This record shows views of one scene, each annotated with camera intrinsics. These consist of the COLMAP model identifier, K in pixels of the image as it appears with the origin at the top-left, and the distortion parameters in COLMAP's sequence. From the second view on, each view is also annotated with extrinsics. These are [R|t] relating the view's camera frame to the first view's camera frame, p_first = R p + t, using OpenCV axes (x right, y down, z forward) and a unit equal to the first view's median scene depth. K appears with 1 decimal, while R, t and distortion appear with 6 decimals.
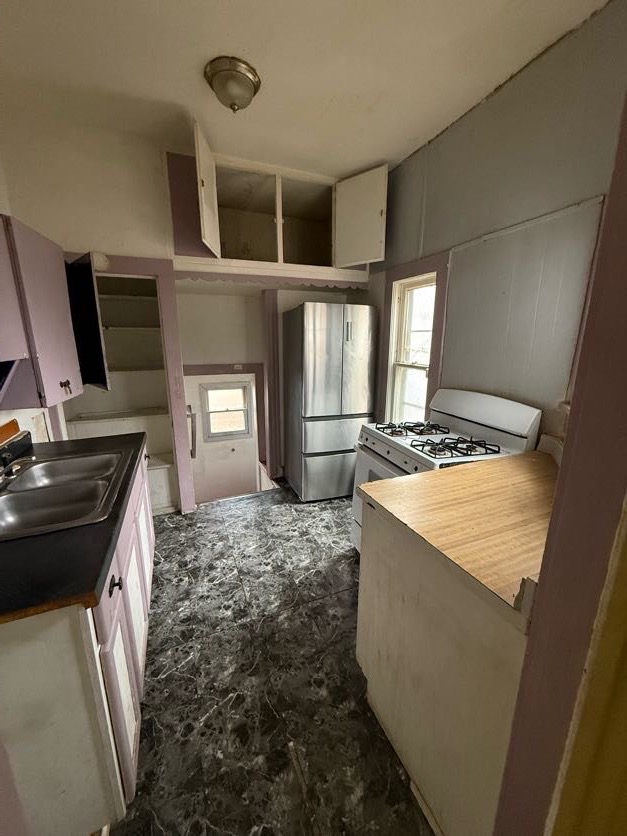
lens RADIAL K [[331.1, 0, 314.1], [0, 331.1, 417.0], [0, 0, 1]] dist [0.000175, 0.000005]
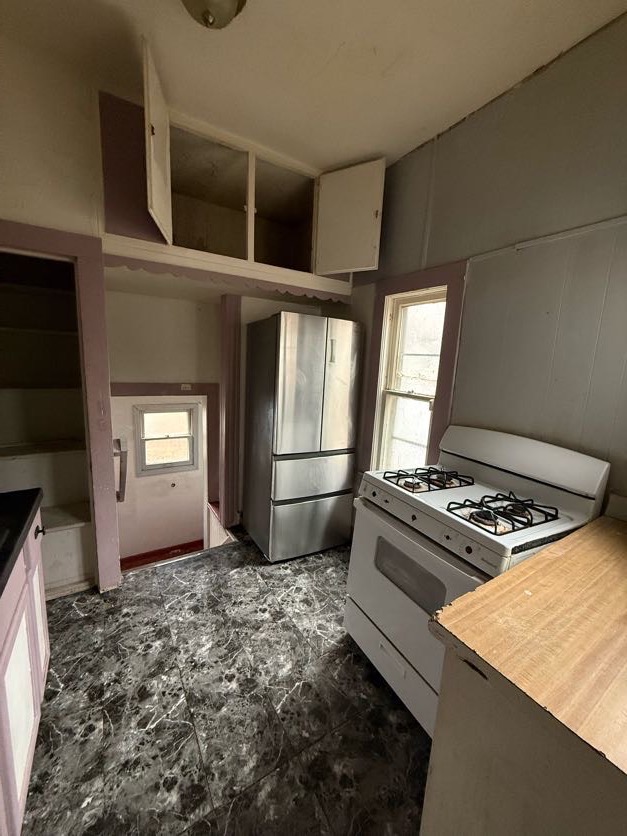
lens RADIAL K [[331.1, 0, 314.1], [0, 331.1, 417.0], [0, 0, 1]] dist [0.000175, 0.000005]
pose [[0.984817, 0.020034, 0.172437, -0.085051], [-0.010063, 0.998237, -0.058502, -0.048604], [-0.173305, 0.055879, 0.983282, 0.223767]]
